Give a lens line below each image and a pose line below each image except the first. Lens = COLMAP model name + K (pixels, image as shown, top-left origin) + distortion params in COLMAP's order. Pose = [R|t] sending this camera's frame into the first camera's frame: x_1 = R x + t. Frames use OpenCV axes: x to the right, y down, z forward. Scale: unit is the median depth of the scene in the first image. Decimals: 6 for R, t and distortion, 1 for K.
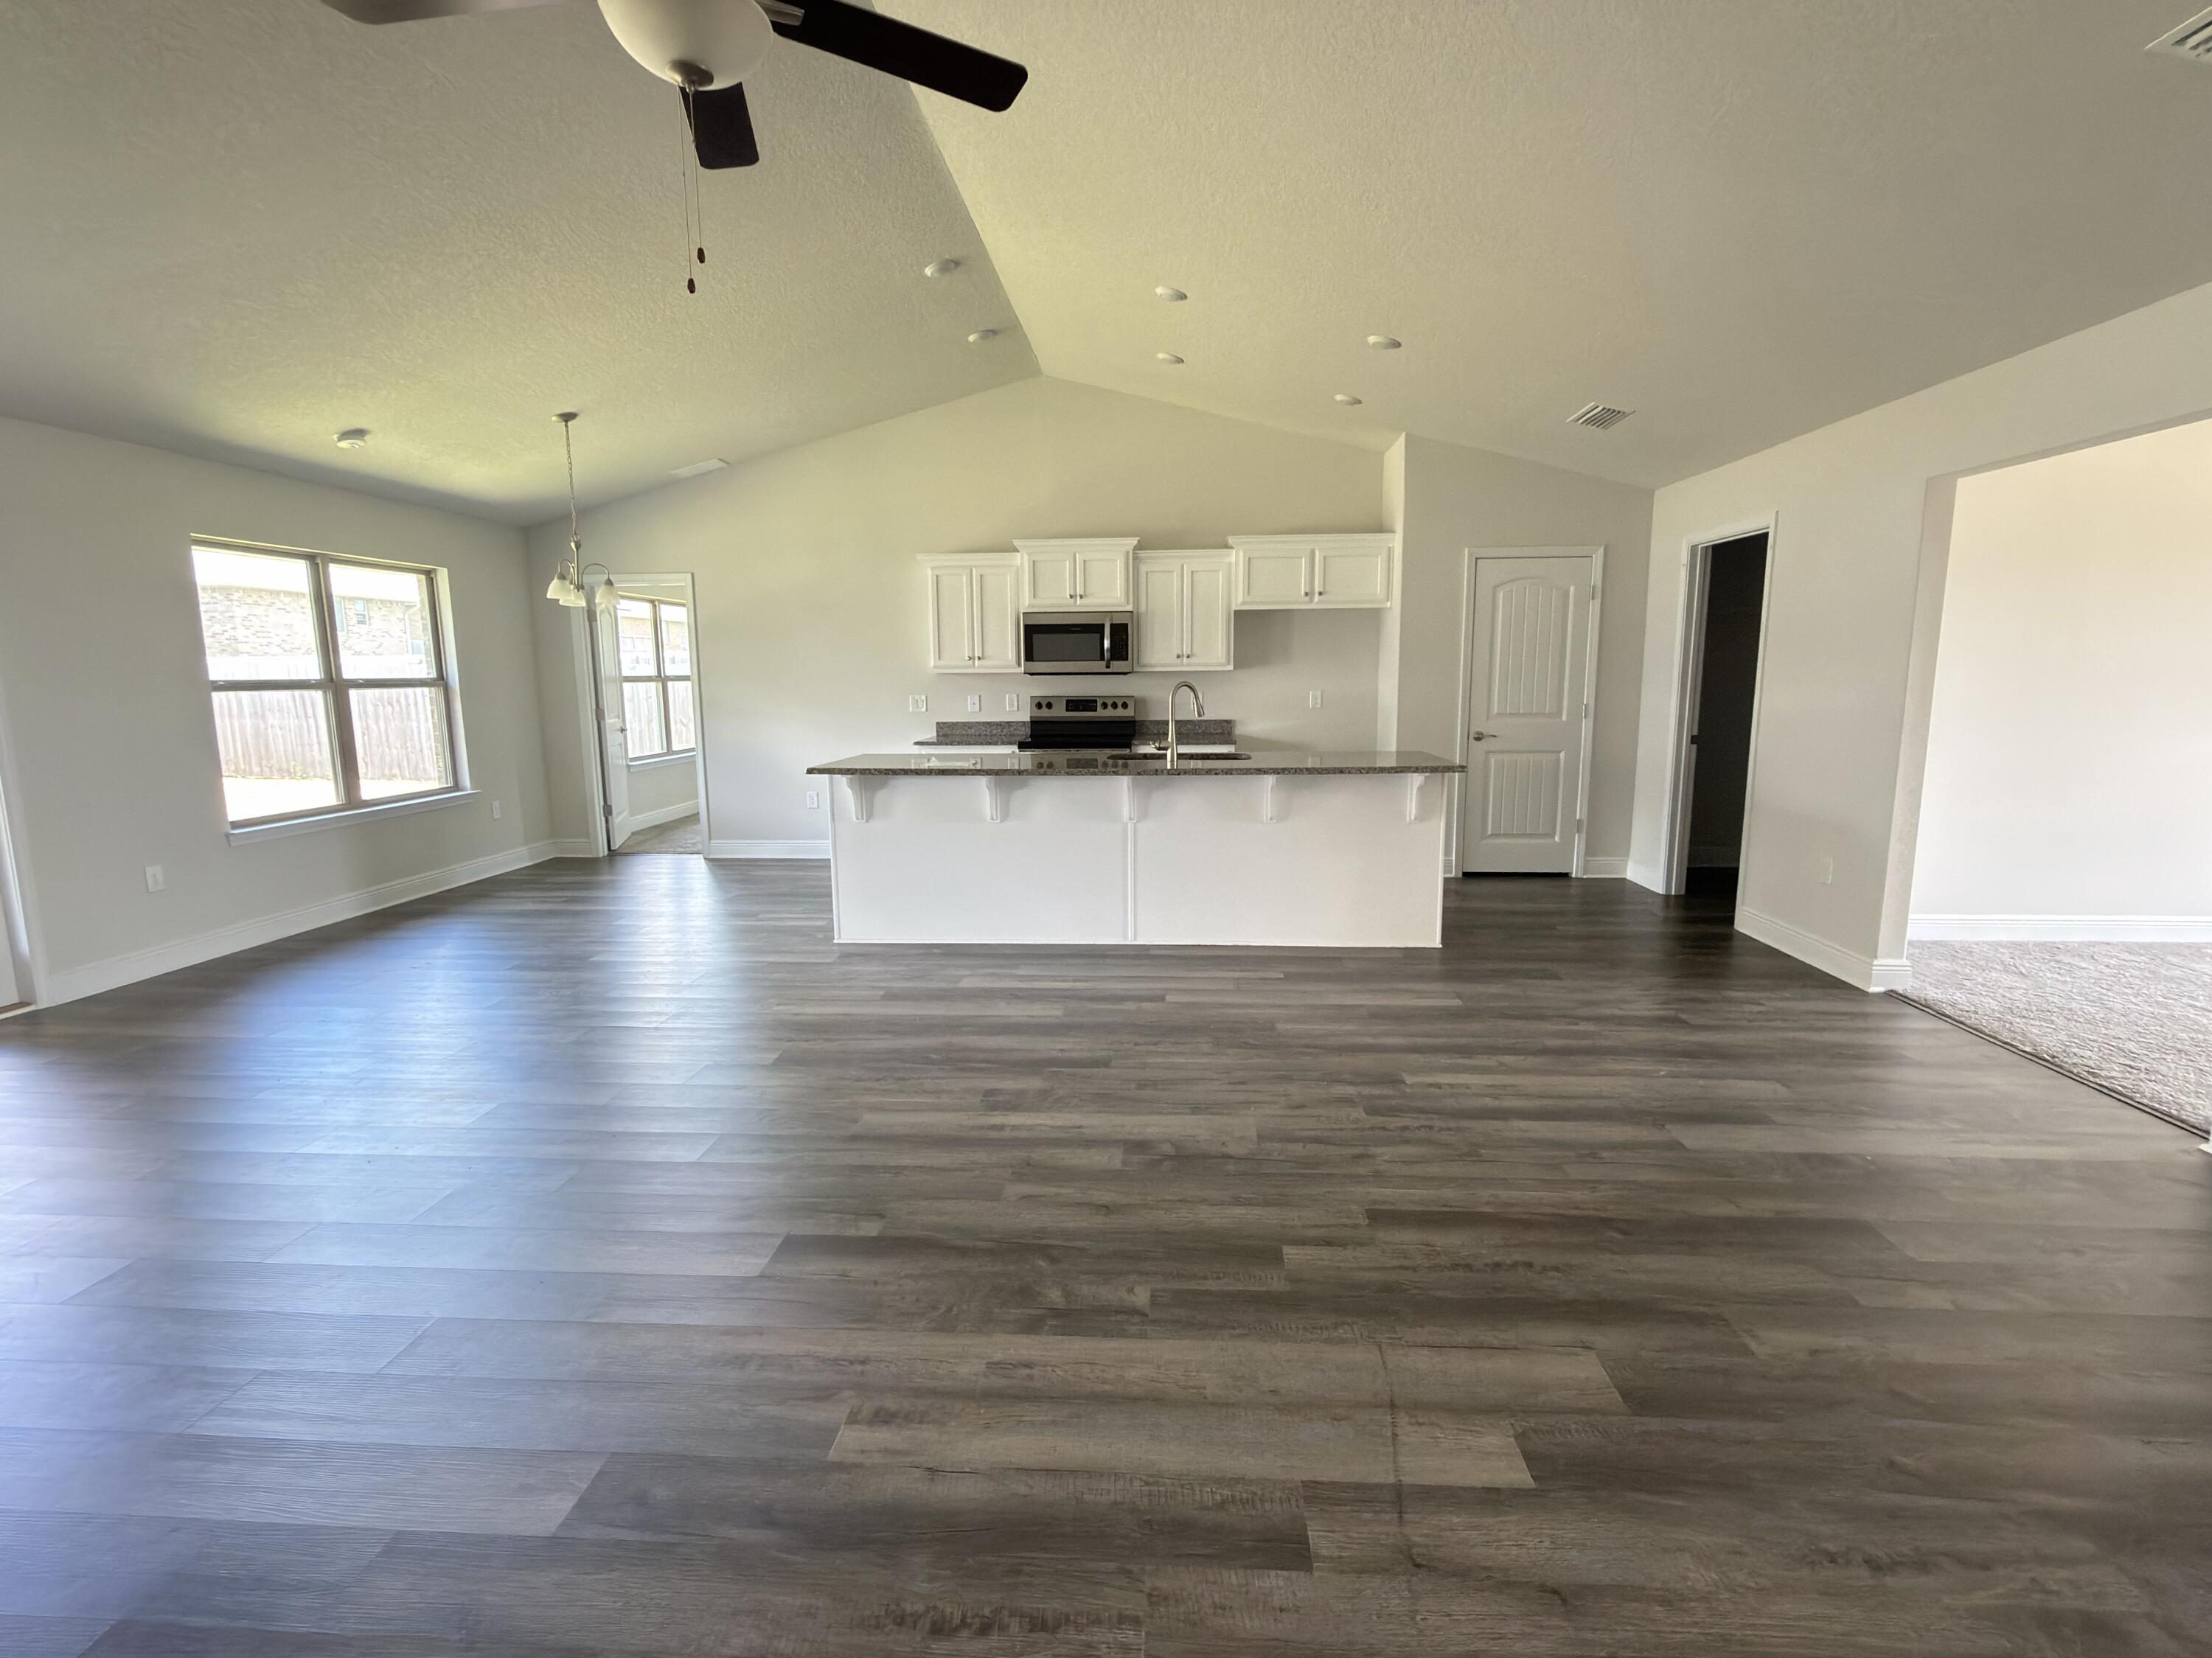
lens RADIAL K [[1033.1, 0, 1106.0], [0, 1033.1, 829.0], [0, 0, 1]] dist [-0.001532, -0.000310]
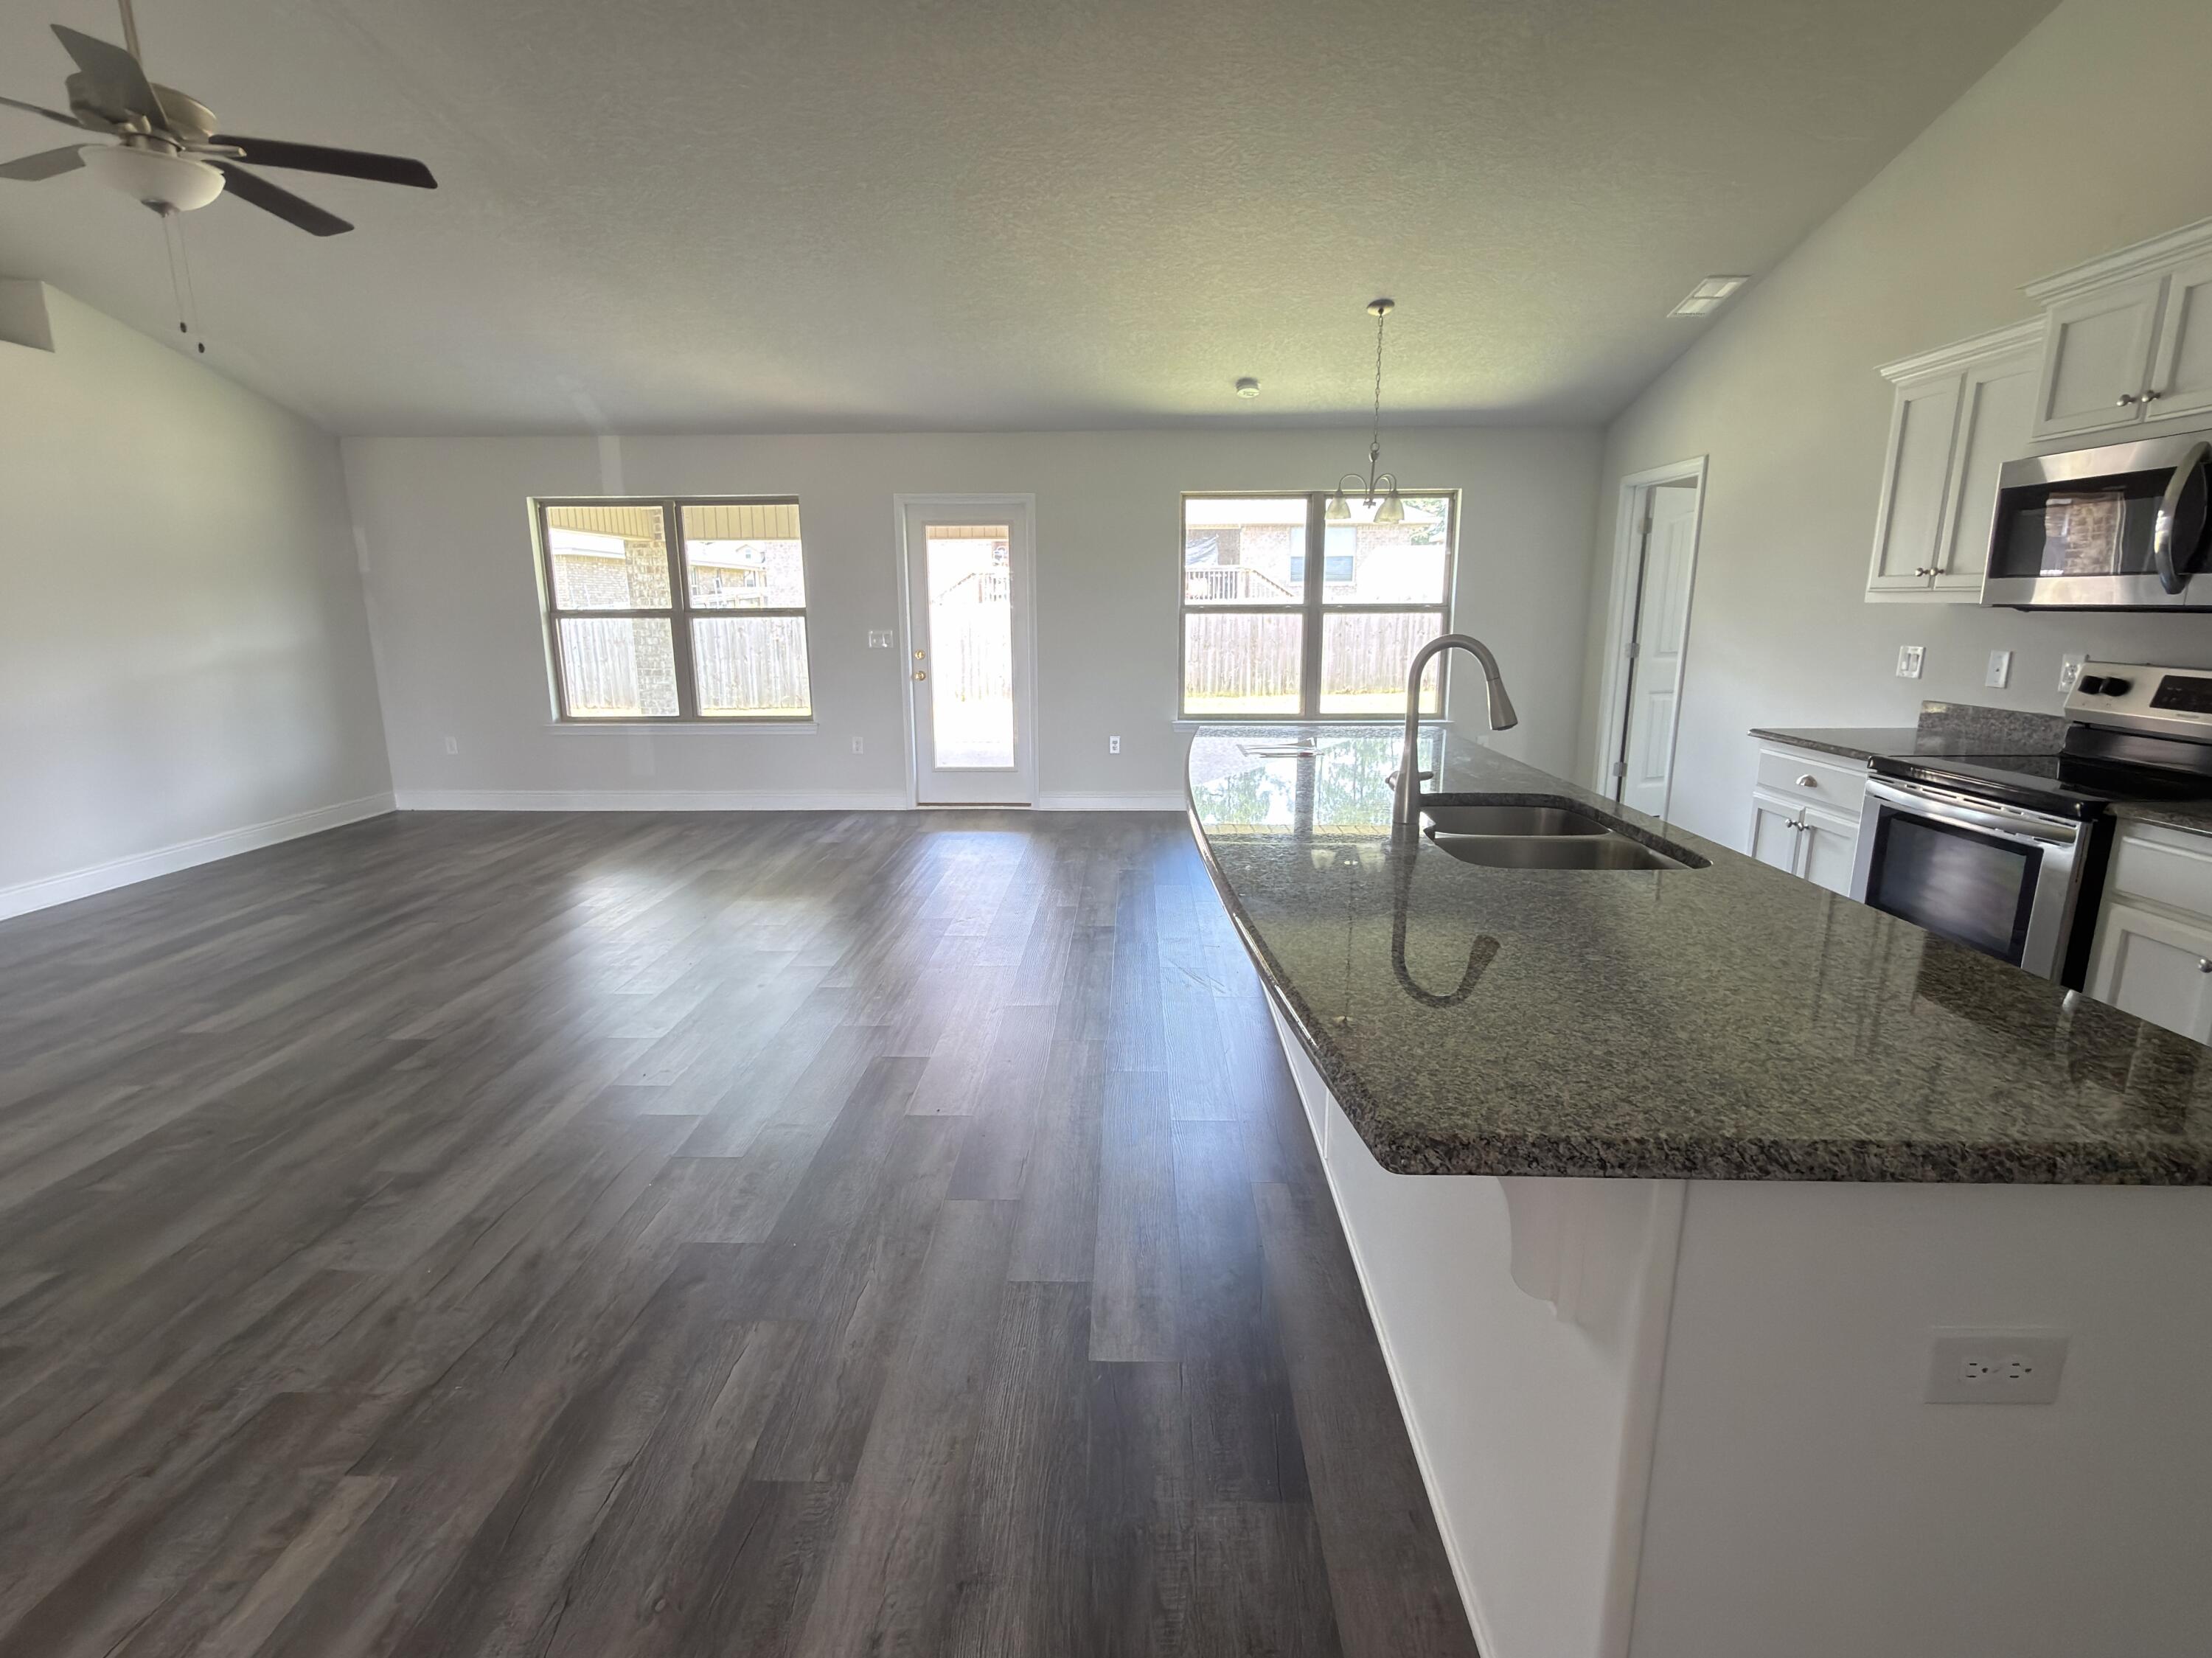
lens RADIAL K [[1036.0, 0, 1110.5], [0, 1036.0, 827.6], [0, 0, 1]] dist [0.001088, -0.000081]
pose [[0.043937, 0.220517, -0.974393, 0.462578], [-0.146764, 0.966178, 0.212040, -0.132701], [0.988195, 0.133689, 0.074815, 0.826201]]
